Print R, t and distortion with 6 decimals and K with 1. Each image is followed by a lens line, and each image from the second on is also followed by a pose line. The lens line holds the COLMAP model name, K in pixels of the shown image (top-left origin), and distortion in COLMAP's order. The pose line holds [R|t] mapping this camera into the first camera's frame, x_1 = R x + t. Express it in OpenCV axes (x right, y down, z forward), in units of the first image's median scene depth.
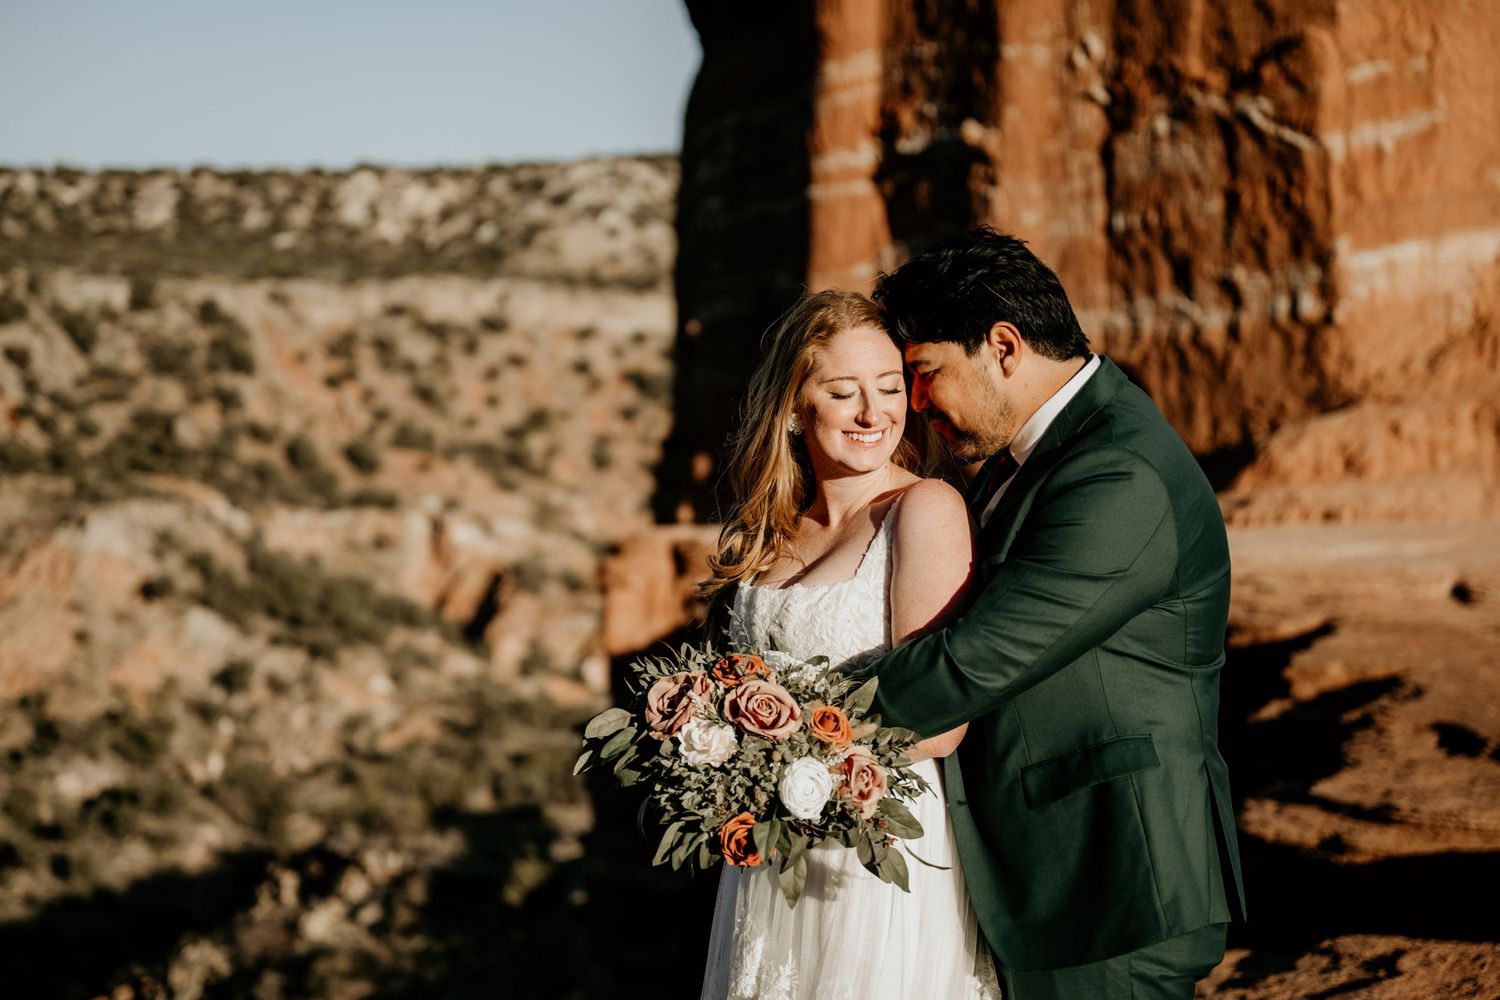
lens RADIAL K [[3182.2, 0, 747.1], [0, 3182.2, 489.9], [0, 0, 1]] dist [0.029891, 0.000000]
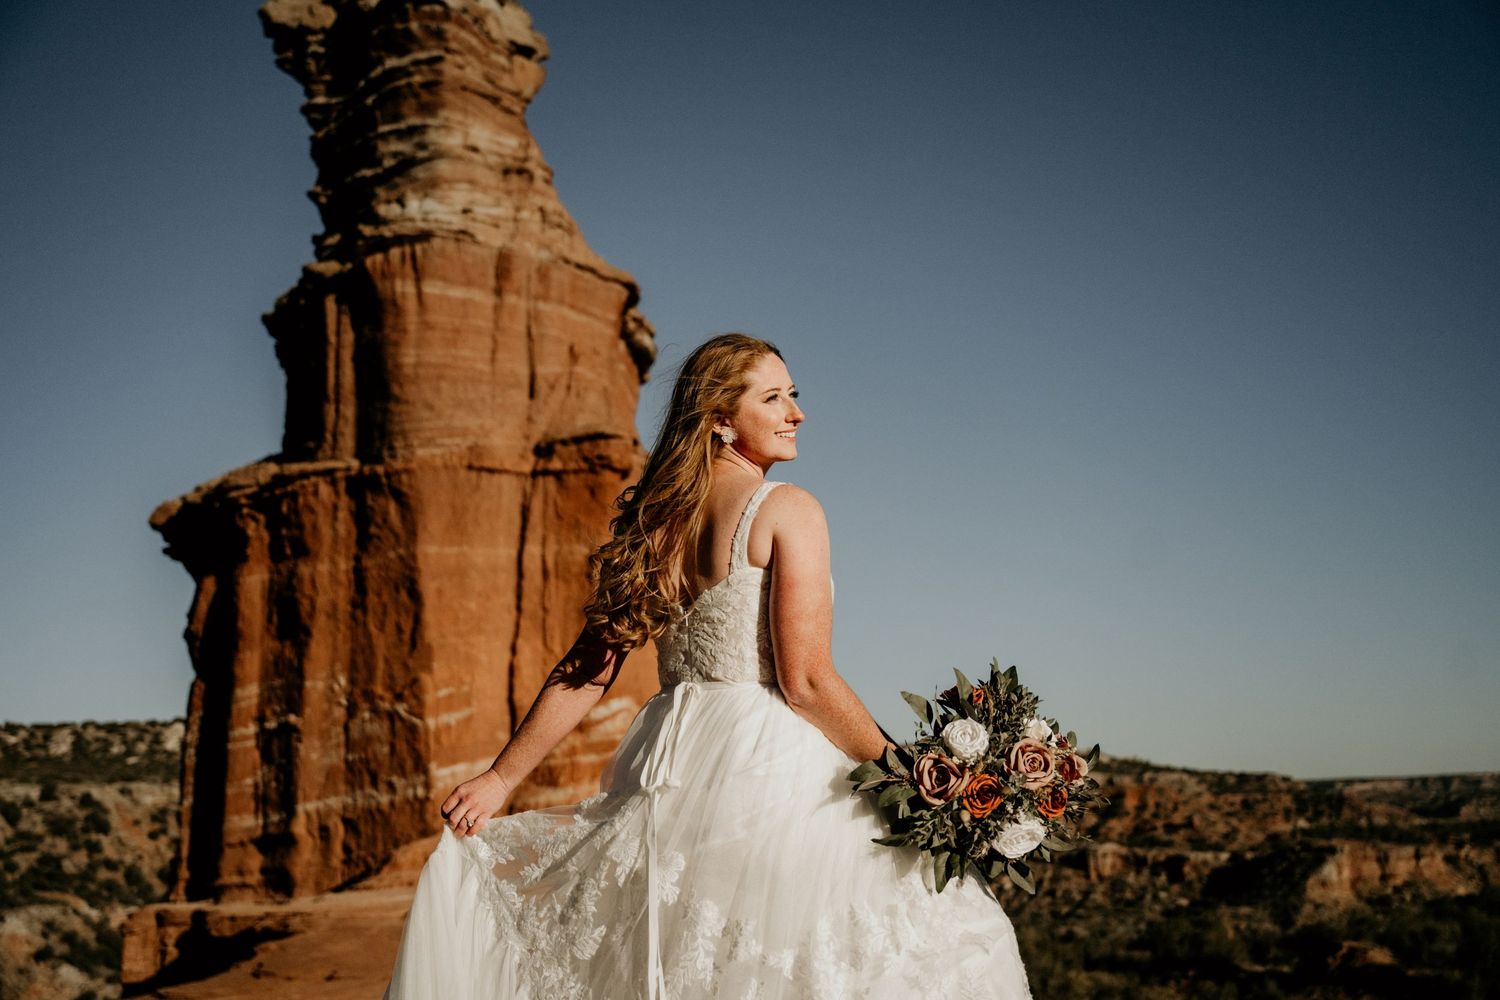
lens RADIAL K [[1562.6, 0, 754.1], [0, 1562.6, 490.4], [0, 0, 1]] dist [0.002244, 0.000000]
pose [[0.974017, 0.009790, 0.226264, 0.133226], [0.044567, 0.971245, -0.233874, 0.005946], [-0.222047, 0.237881, 0.945573, -0.173572]]
